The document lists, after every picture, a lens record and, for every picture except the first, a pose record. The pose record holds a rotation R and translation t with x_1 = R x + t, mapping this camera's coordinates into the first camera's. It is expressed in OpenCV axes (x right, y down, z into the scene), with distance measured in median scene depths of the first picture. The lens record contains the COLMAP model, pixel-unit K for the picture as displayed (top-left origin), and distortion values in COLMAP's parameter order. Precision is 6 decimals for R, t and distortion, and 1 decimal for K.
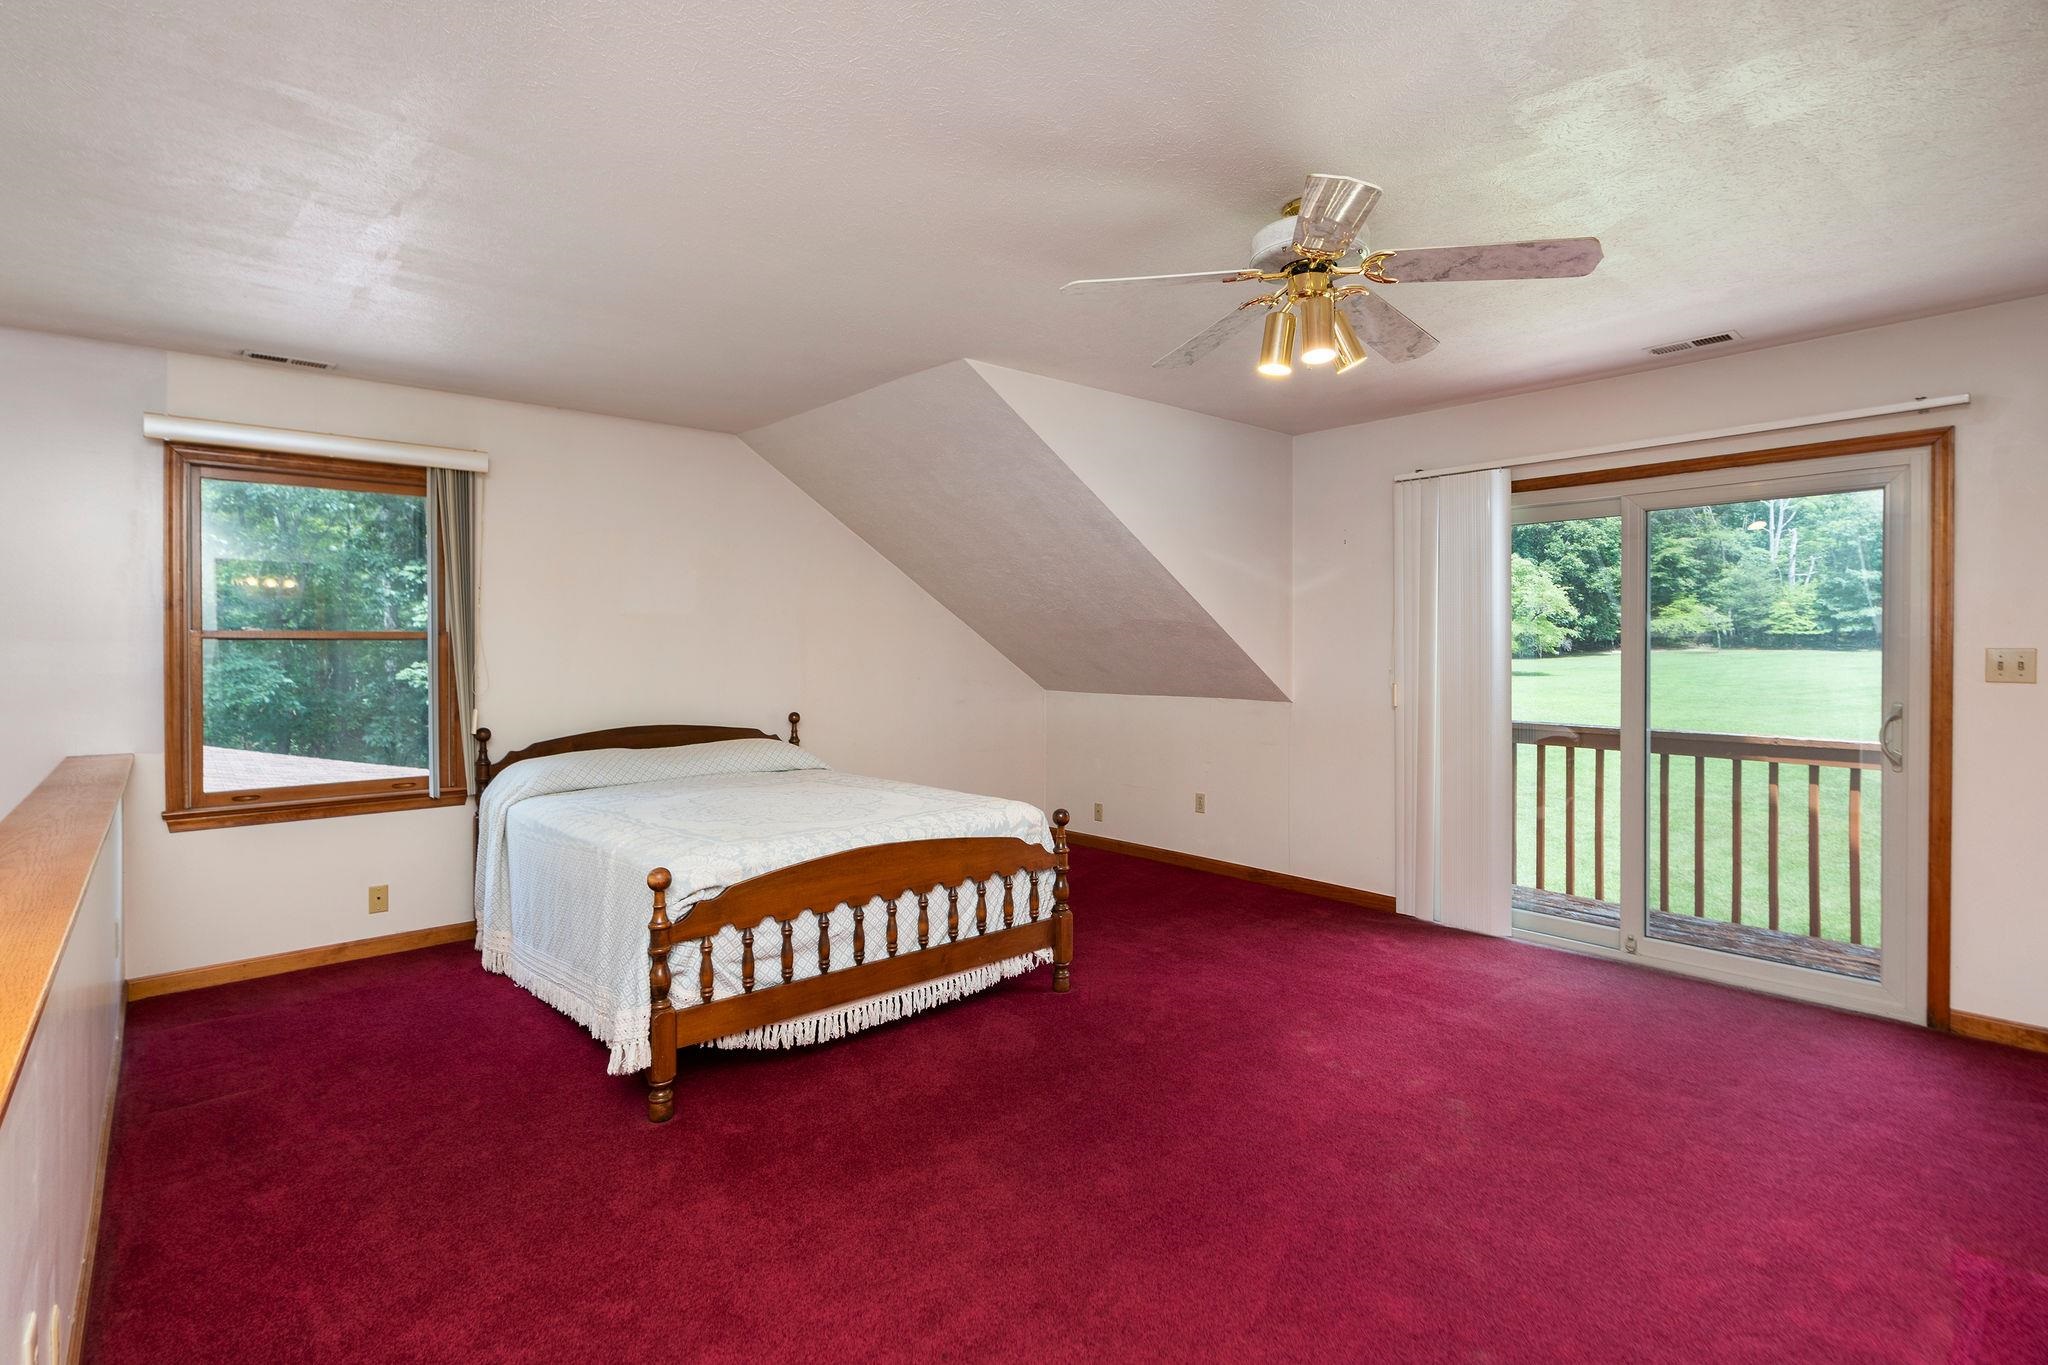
lens RADIAL K [[951.6, 0, 1020.2], [0, 951.6, 664.0], [0, 0, 1]] dist [-0.009831, 0.006363]
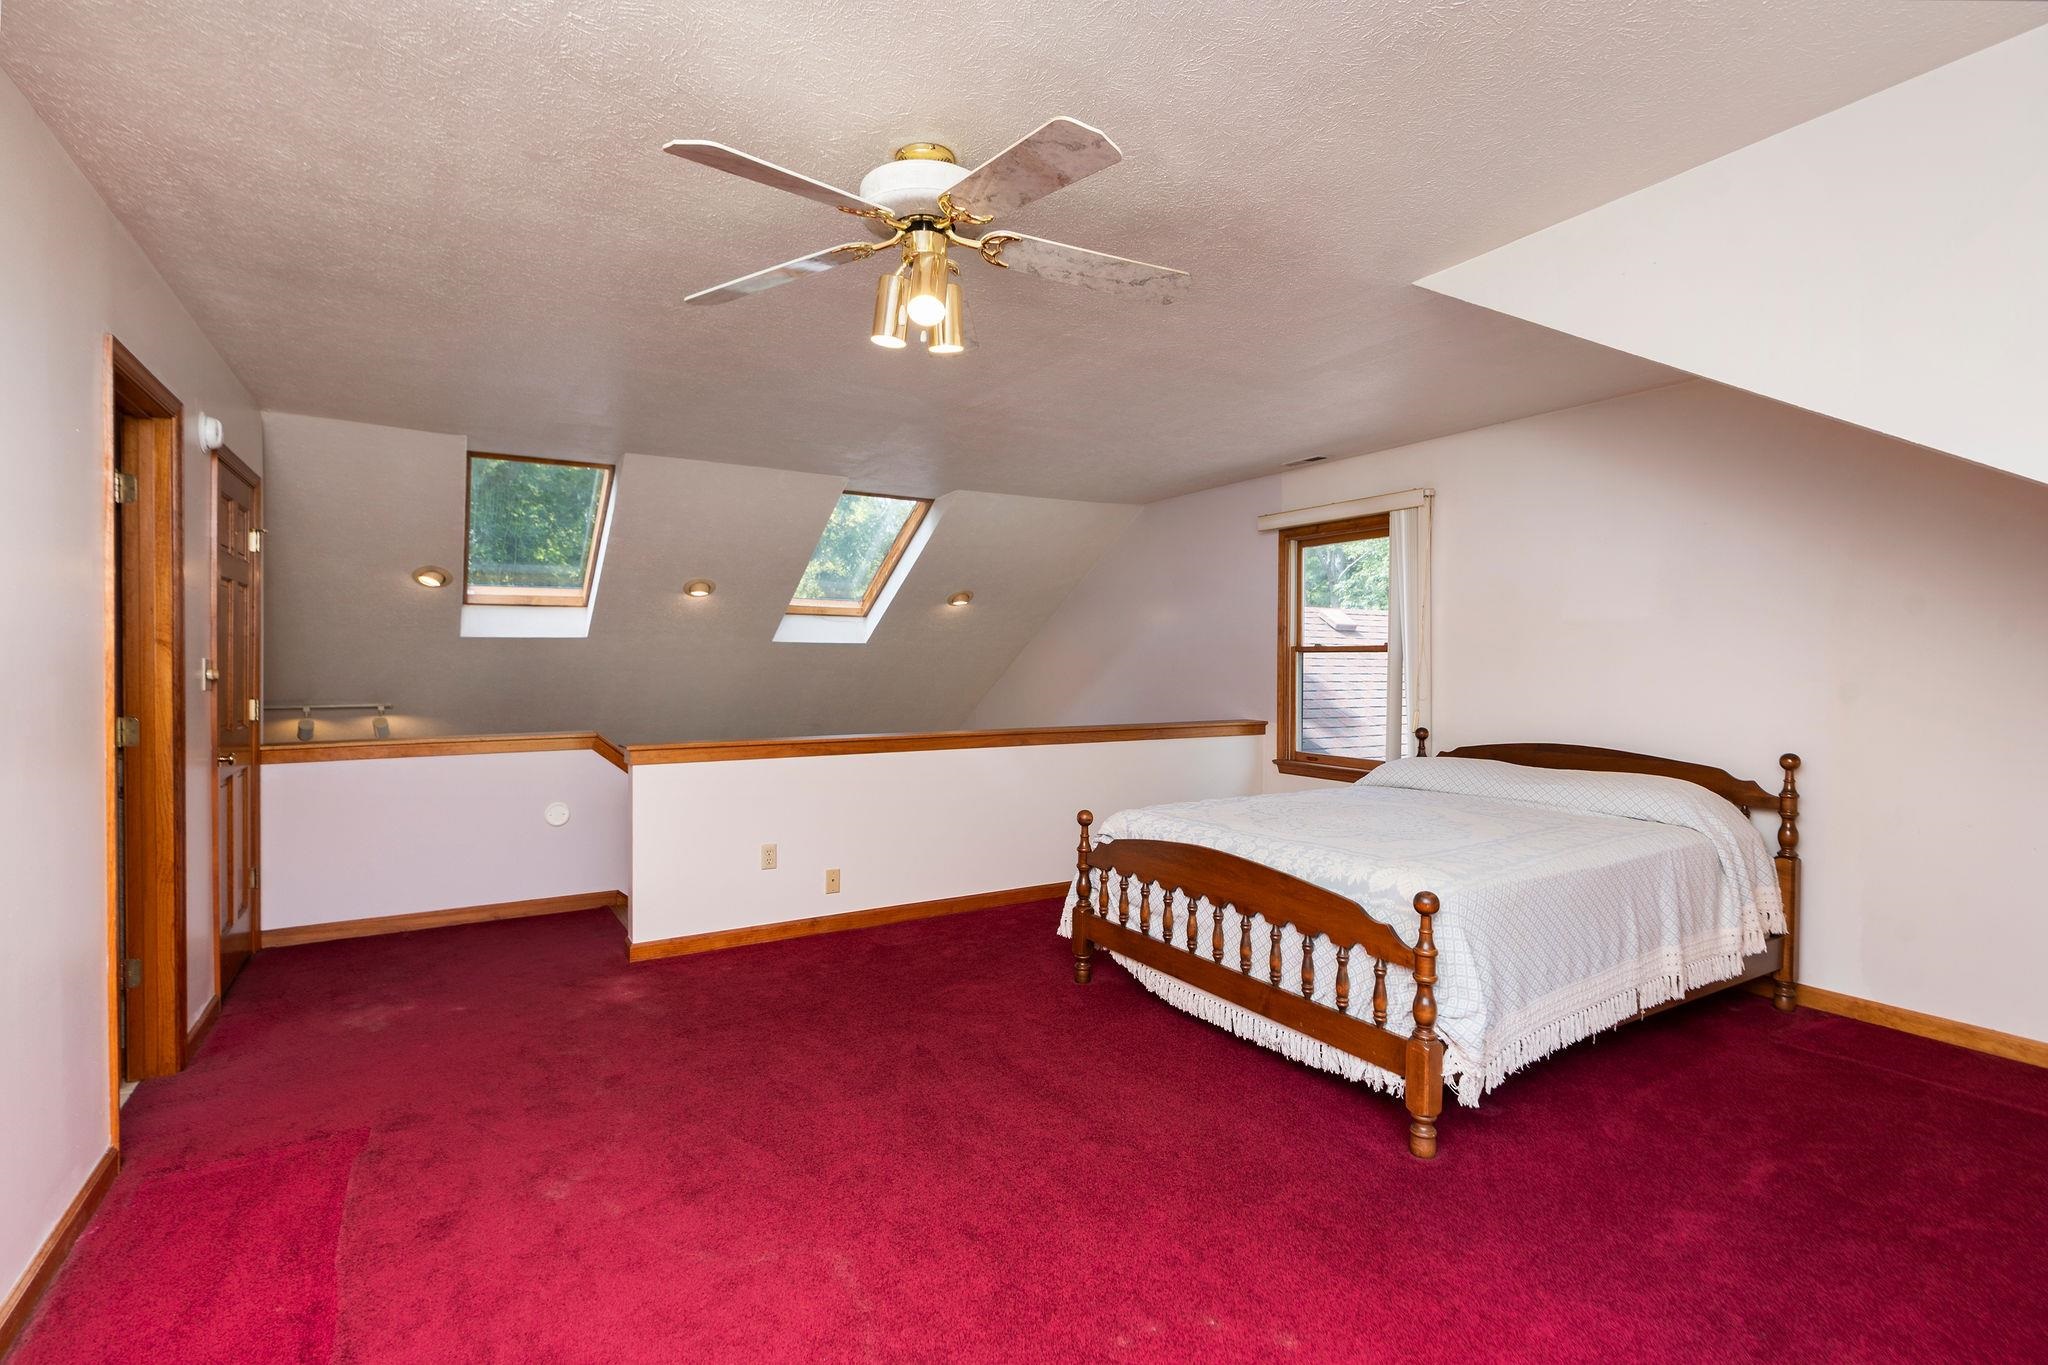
lens RADIAL K [[951.6, 0, 1020.3], [0, 951.6, 668.8], [0, 0, 1]] dist [-0.009831, 0.006363]
pose [[-0.159189, 0.012657, -0.987167, 0.897393], [-0.018464, 0.999705, 0.015795, -0.019273], [0.987075, 0.020742, -0.158908, 0.943390]]
